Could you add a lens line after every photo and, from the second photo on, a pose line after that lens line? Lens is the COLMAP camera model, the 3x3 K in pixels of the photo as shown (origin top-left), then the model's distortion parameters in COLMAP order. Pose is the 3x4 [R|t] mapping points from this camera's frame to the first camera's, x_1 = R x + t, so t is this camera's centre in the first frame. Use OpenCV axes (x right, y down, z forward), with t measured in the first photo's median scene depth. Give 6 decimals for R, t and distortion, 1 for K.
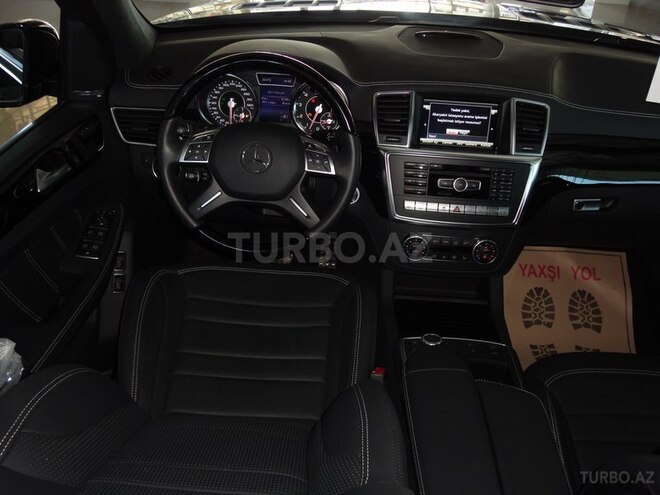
lens RADIAL K [[688.6, 0, 330.0], [0, 688.6, 247.5], [0, 0, 1]] dist [-0.008995, -0.016056]
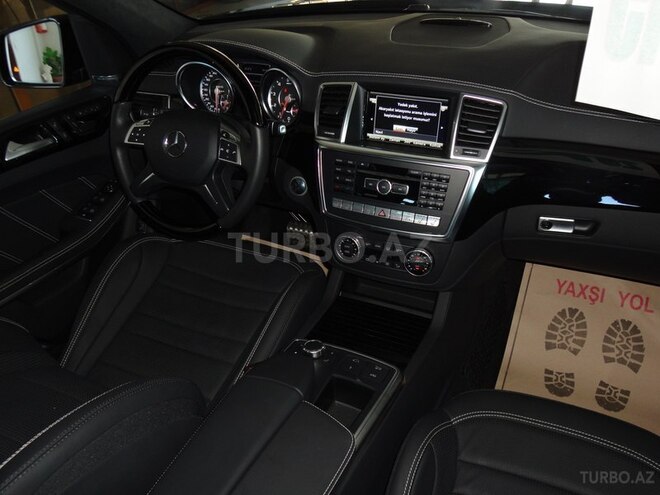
lens RADIAL K [[576.7, 0, 330.0], [0, 576.7, 247.5], [0, 0, 1]] dist [-0.006718, -0.001122]
pose [[0.908592, 0.135451, -0.395113, 0.419112], [-0.113806, 0.990449, 0.077836, -0.060344], [0.401882, -0.025755, 0.915329, 0.255822]]
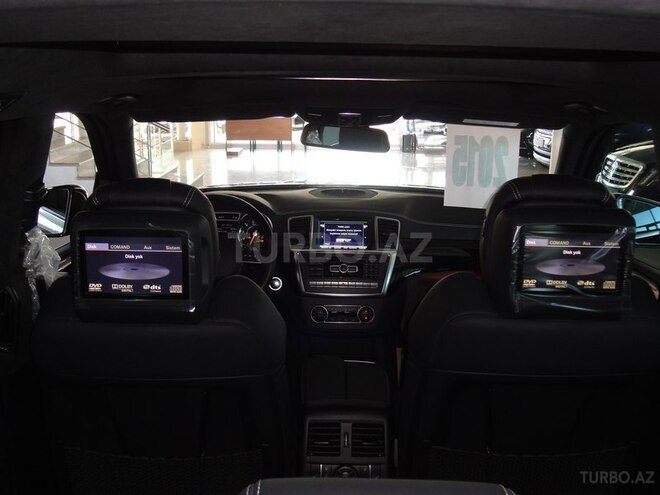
lens RADIAL K [[786.1, 0, 330.5], [0, 786.1, 268.4], [0, 0, 1]] dist [-0.062819, 0.047811]
pose [[0.998891, -0.045209, 0.013143, 0.130171], [0.047054, 0.949296, -0.310842, 0.442053], [0.001576, 0.311115, 0.950371, -0.665172]]
